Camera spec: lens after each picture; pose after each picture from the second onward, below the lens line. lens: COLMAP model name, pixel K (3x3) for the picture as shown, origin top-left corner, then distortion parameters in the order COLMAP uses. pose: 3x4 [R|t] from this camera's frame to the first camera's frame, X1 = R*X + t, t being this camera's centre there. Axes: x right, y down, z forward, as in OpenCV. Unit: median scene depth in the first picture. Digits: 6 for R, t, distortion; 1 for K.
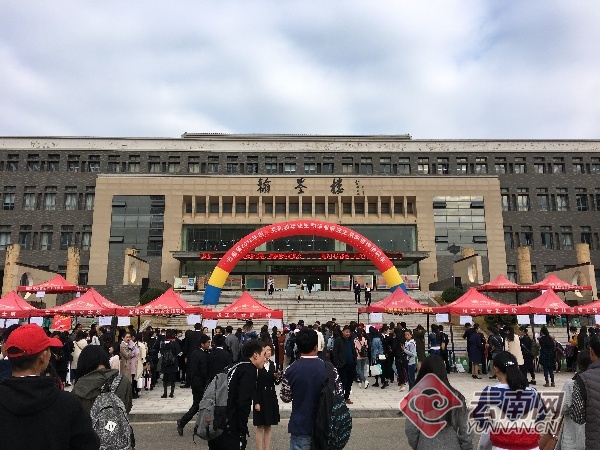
lens RADIAL K [[502.0, 0, 300.0], [0, 502.0, 225.0], [0, 0, 1]] dist [0.147114, -0.252983]
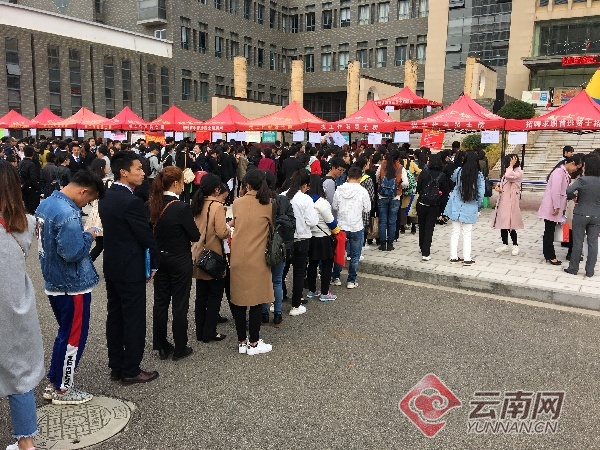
lens RADIAL K [[502.0, 0, 300.0], [0, 502.0, 225.0], [0, 0, 1]] dist [0.147114, -0.252983]
pose [[0.826567, 0.103038, -0.553326, -0.062075], [0.089548, 0.946503, 0.310022, 0.018850], [0.555669, -0.305803, 0.773121, 0.083991]]
